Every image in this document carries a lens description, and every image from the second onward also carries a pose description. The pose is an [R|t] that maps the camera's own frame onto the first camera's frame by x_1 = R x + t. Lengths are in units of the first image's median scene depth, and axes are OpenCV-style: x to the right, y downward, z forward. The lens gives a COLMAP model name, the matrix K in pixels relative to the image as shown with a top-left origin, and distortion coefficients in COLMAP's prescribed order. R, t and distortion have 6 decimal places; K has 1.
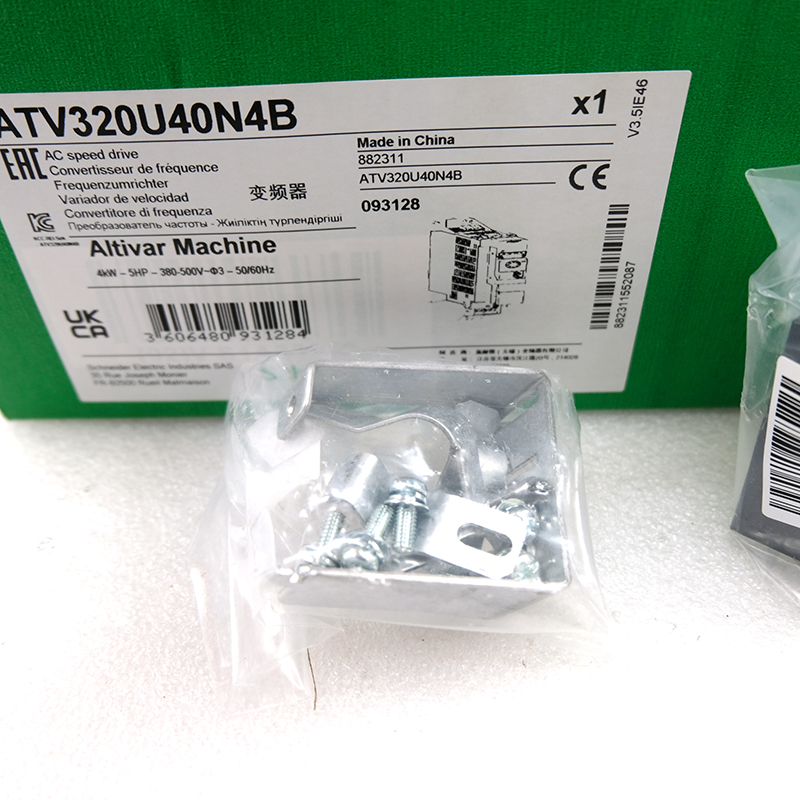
lens RADIAL K [[802.7, 0, 400.0], [0, 802.7, 400.0], [0, 0, 1]] dist [-0.050347, 0.043277]
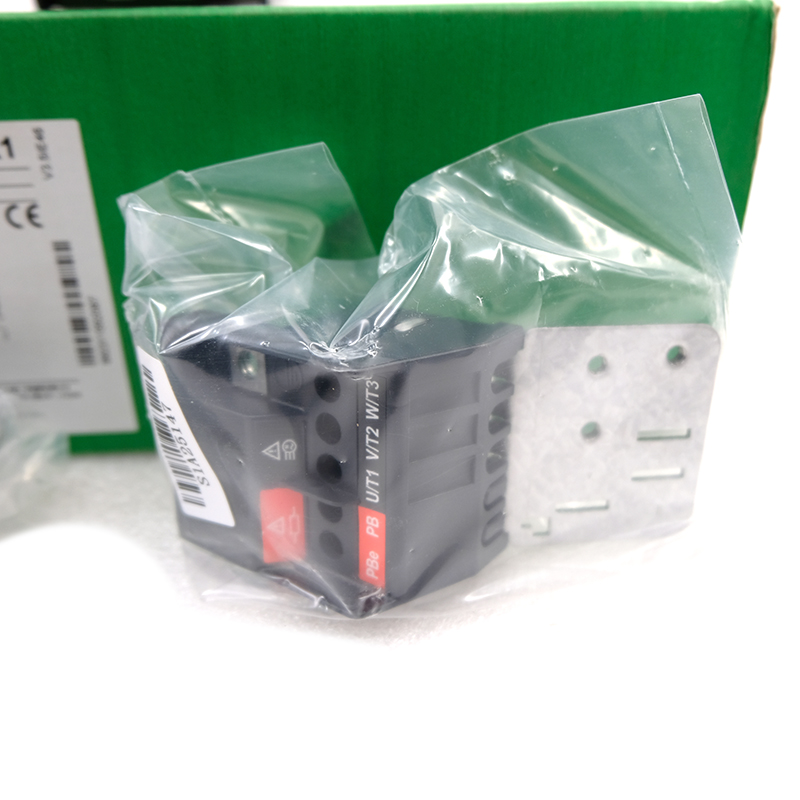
lens RADIAL K [[802.7, 0, 400.0], [0, 802.7, 400.0], [0, 0, 1]] dist [-0.050347, 0.043277]
pose [[0.995331, -0.013073, 0.095627, 0.636743], [0.033968, 0.974844, -0.220284, 0.237575], [-0.090342, 0.222504, 0.970737, -0.092989]]
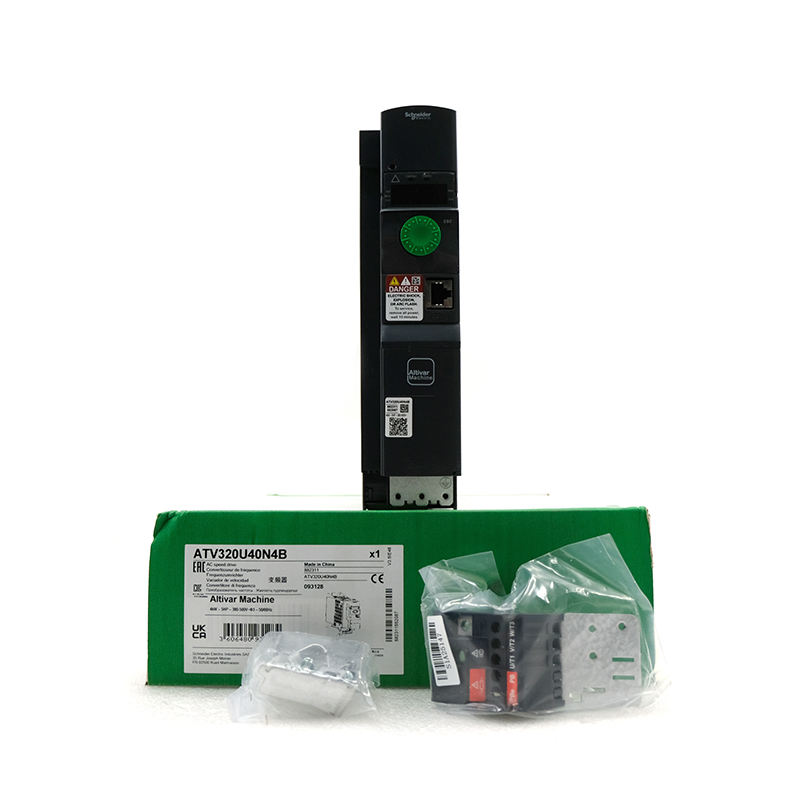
lens RADIAL K [[802.7, 0, 400.0], [0, 802.7, 400.0], [0, 0, 1]] dist [-0.050347, 0.043277]
pose [[0.999422, 0.031519, -0.012725, 0.329374], [-0.030906, 0.686786, -0.726202, 1.455735], [-0.014150, 0.726176, 0.687364, -1.600158]]
